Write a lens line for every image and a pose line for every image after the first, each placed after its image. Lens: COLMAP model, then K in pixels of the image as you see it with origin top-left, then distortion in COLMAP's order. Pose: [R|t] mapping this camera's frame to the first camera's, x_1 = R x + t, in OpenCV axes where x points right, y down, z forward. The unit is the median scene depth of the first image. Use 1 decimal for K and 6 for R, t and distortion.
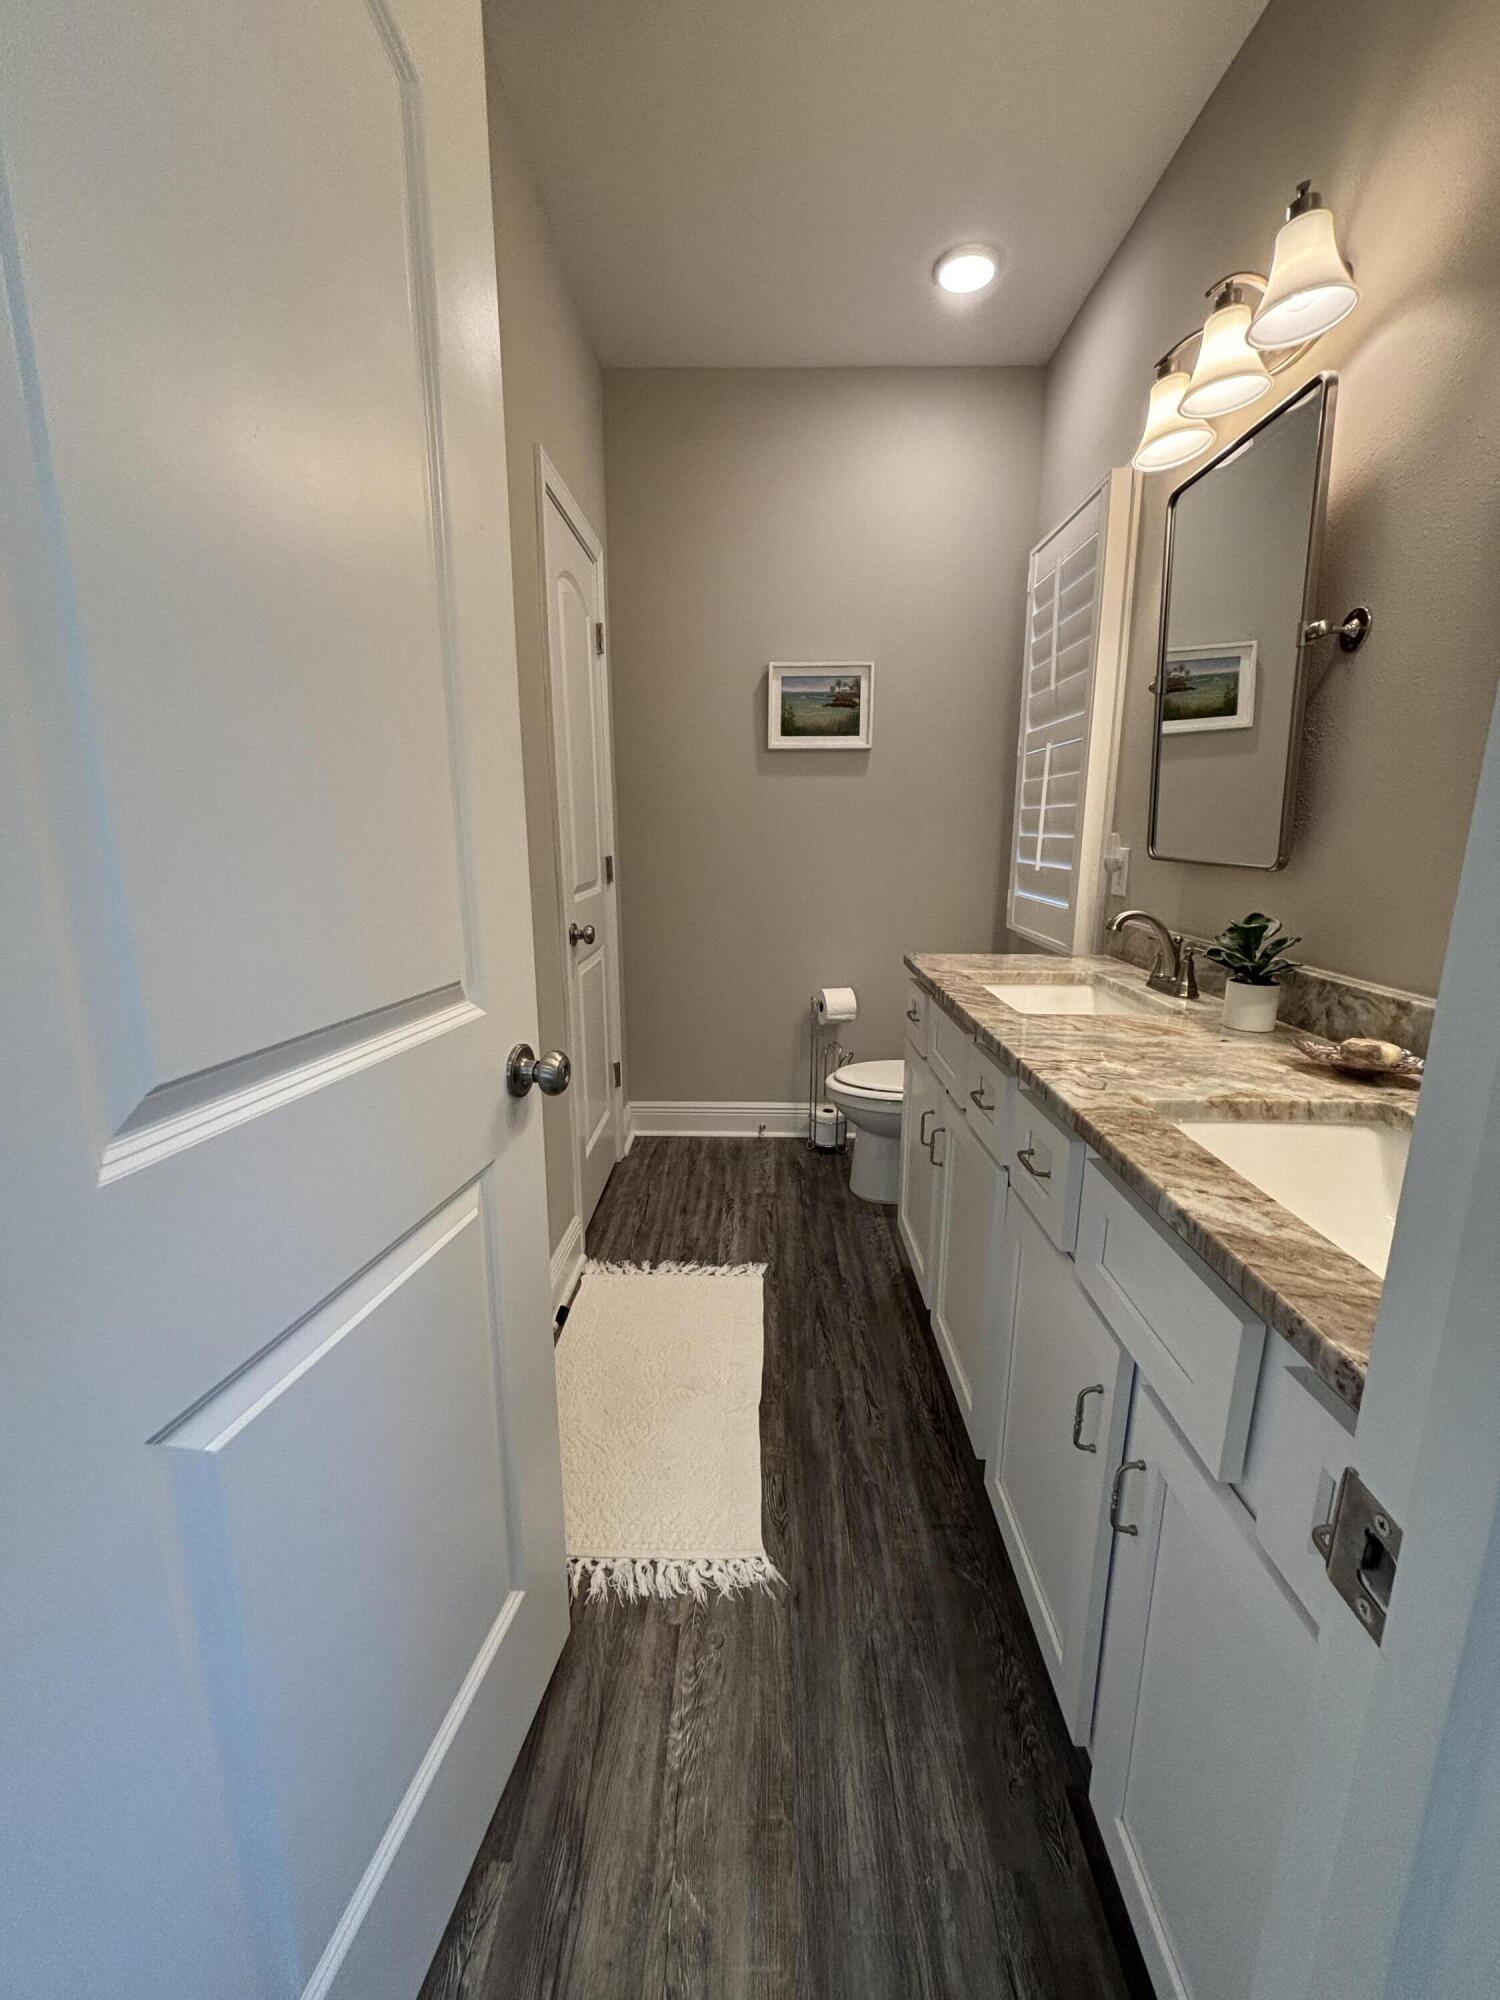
lens RADIAL K [[800.4, 0, 749.4], [0, 800.4, 1001.3], [0, 0, 1]] dist [-0.002467, 0.000006]
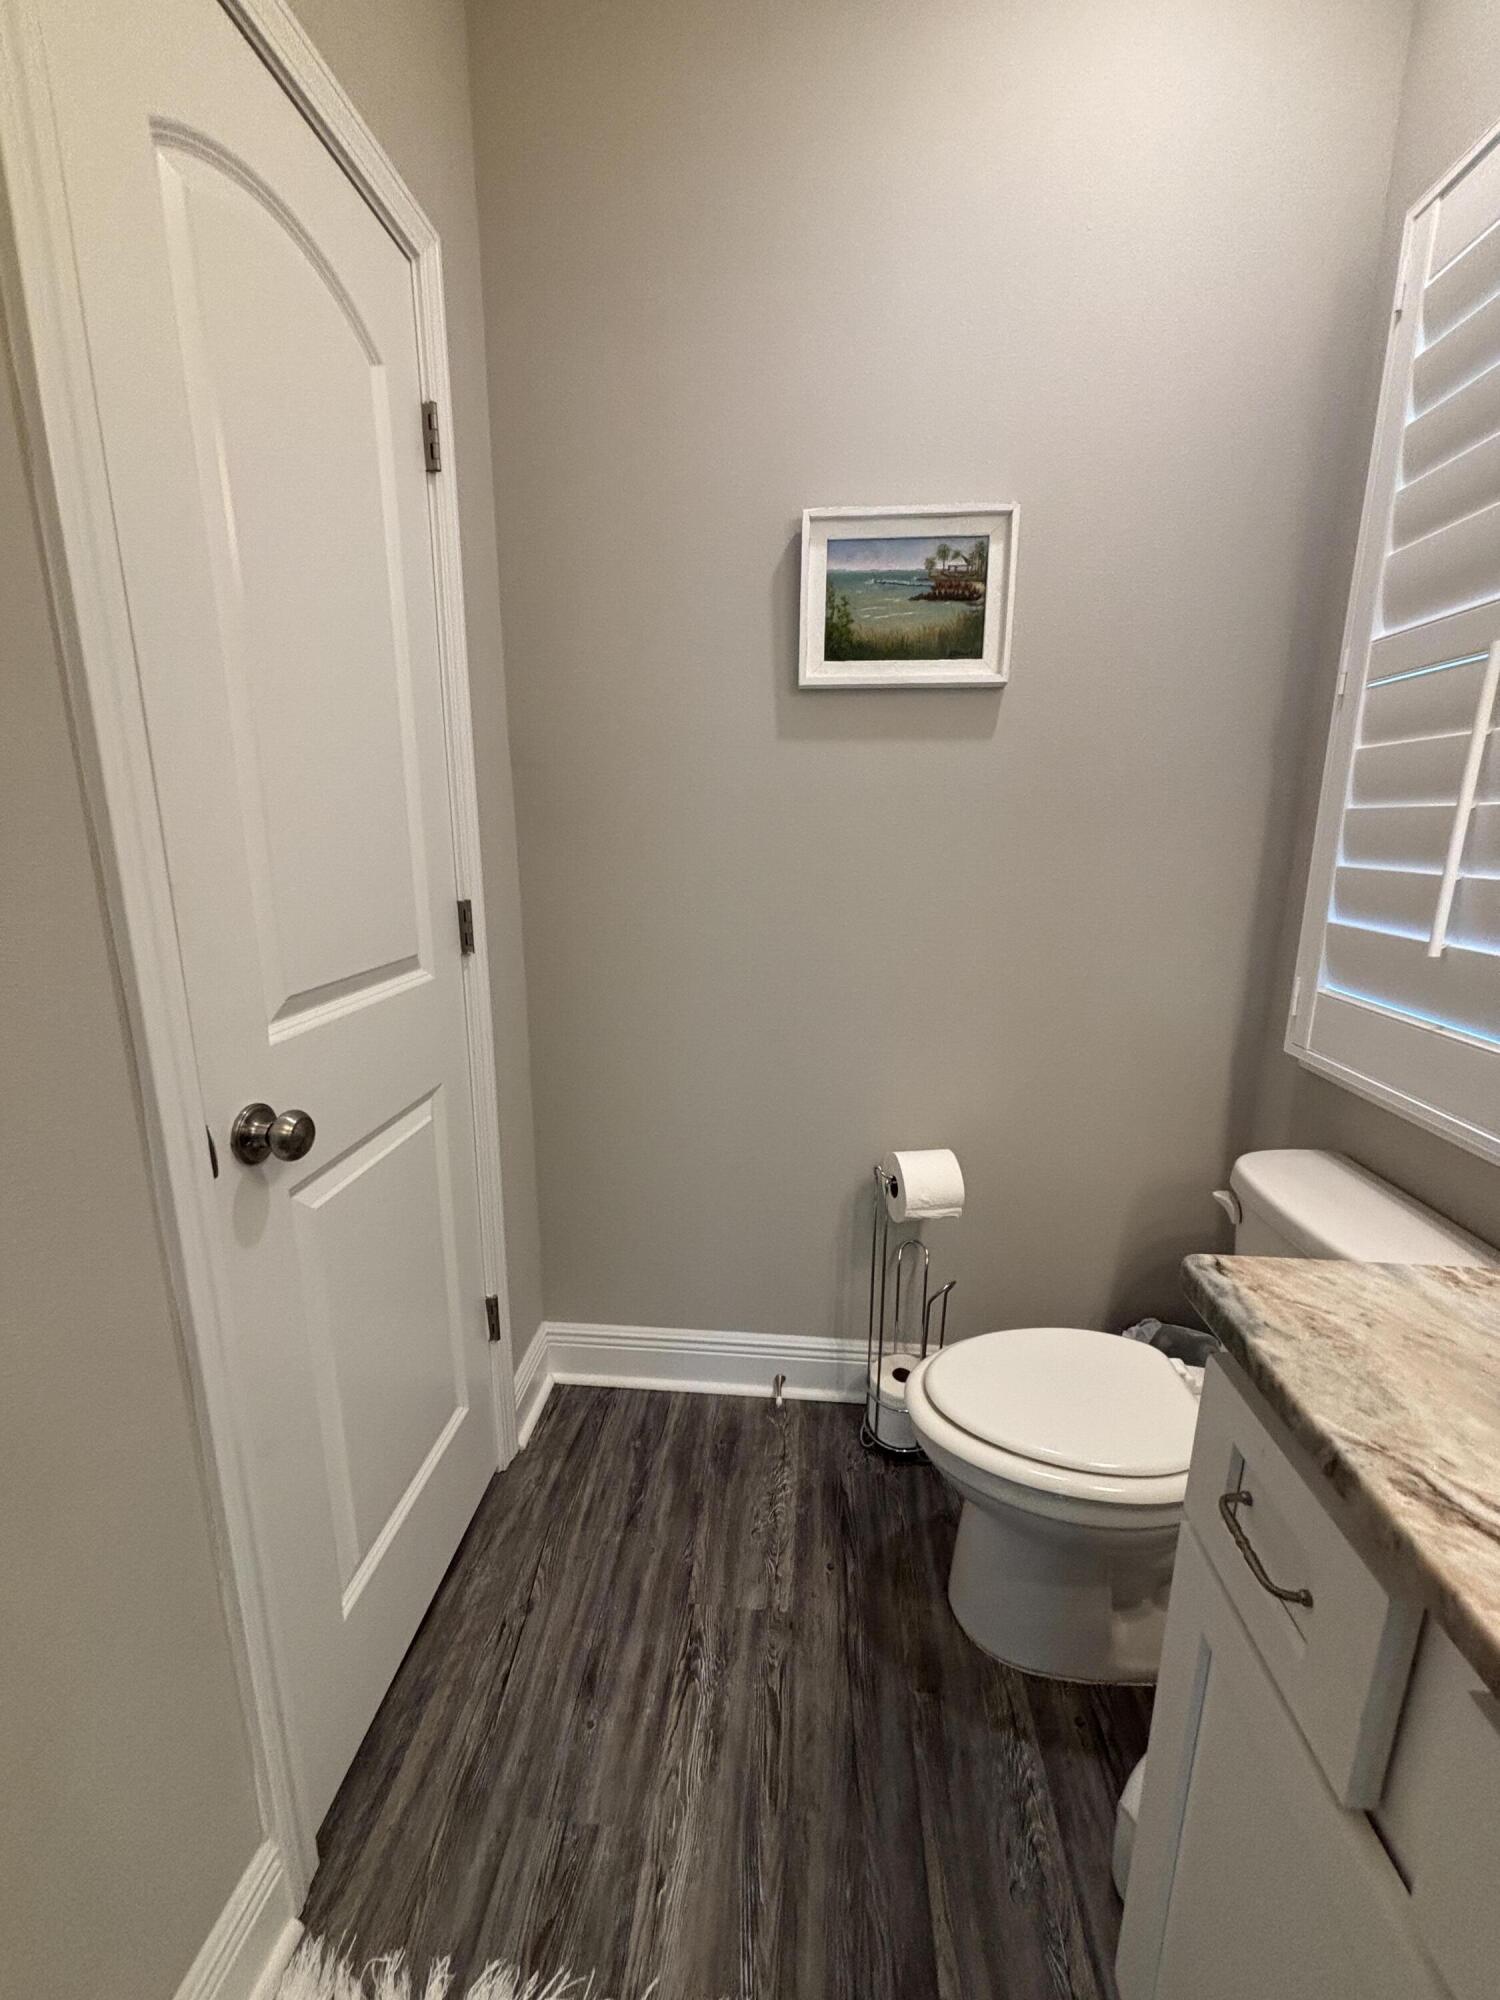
lens RADIAL K [[795.8, 0, 747.2], [0, 795.8, 993.4], [0, 0, 1]] dist [-0.001740, 0.000275]
pose [[0.997332, 0.018915, -0.070504, 0.030434], [-0.019006, 0.999819, -0.000619, -0.121733], [0.070480, 0.001957, 0.997511, 0.500473]]
